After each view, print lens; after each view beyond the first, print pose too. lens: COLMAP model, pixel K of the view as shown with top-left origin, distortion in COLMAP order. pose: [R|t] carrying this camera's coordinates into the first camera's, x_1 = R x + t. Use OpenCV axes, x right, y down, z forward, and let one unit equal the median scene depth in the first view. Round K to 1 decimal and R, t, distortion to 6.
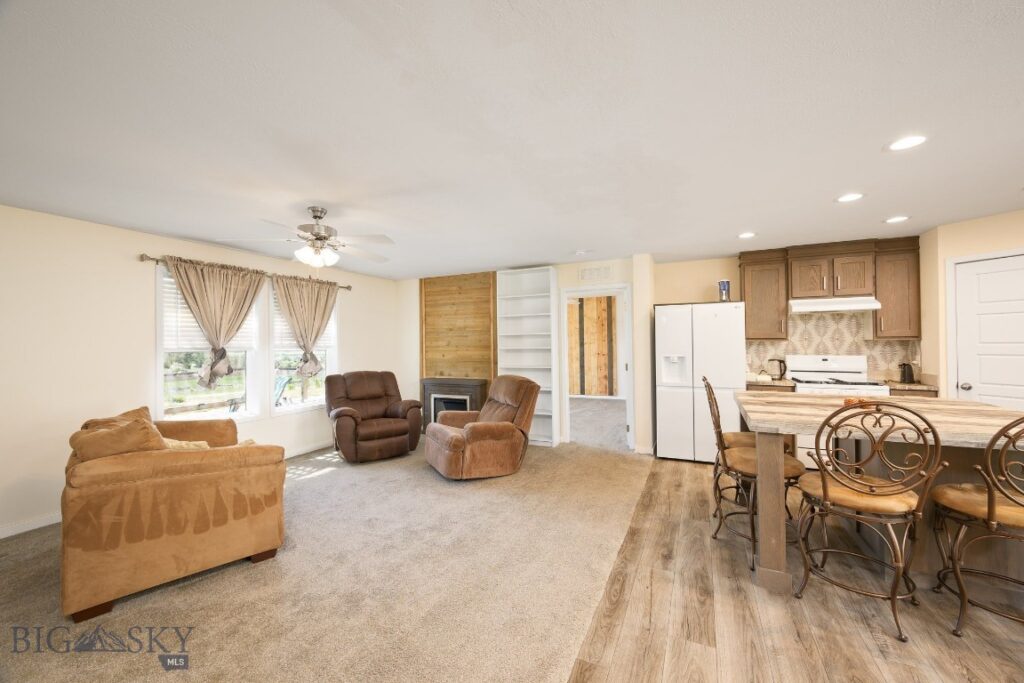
lens RADIAL K [[413.2, 0, 514.4], [0, 413.2, 341.6], [0, 0, 1]] dist [-0.008537, 0.000630]
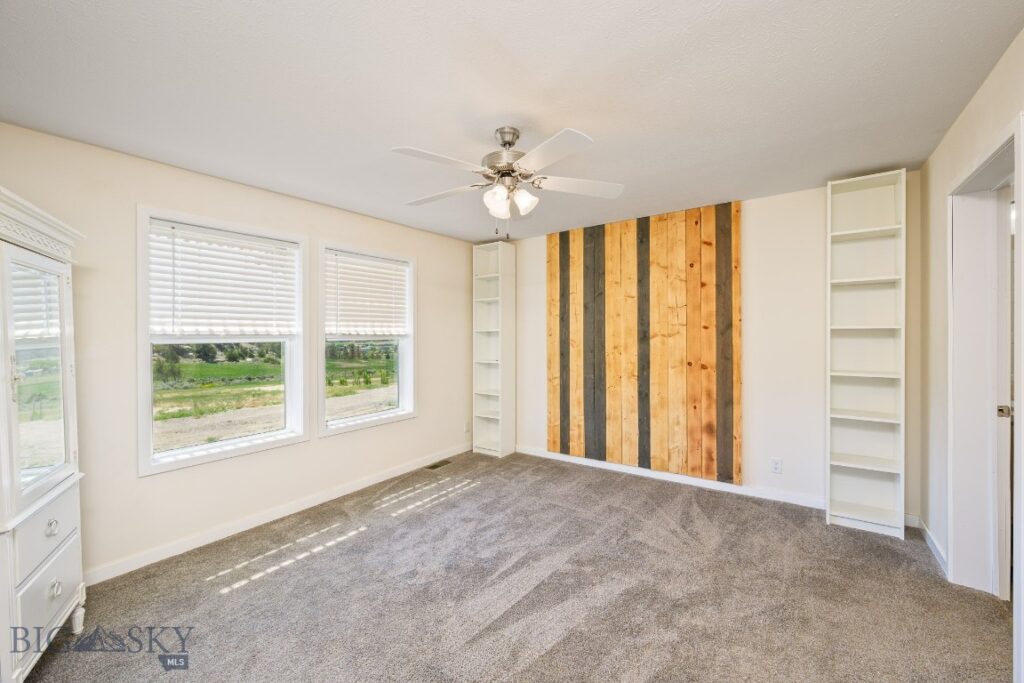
lens RADIAL K [[413.2, 0, 506.6], [0, 413.2, 343.6], [0, 0, 1]] dist [-0.008537, 0.000630]
pose [[0.962429, 0.008699, -0.271395, 0.311959], [-0.001391, 0.999632, 0.027109, 0.003940], [0.271531, -0.025713, 0.962086, 1.286817]]
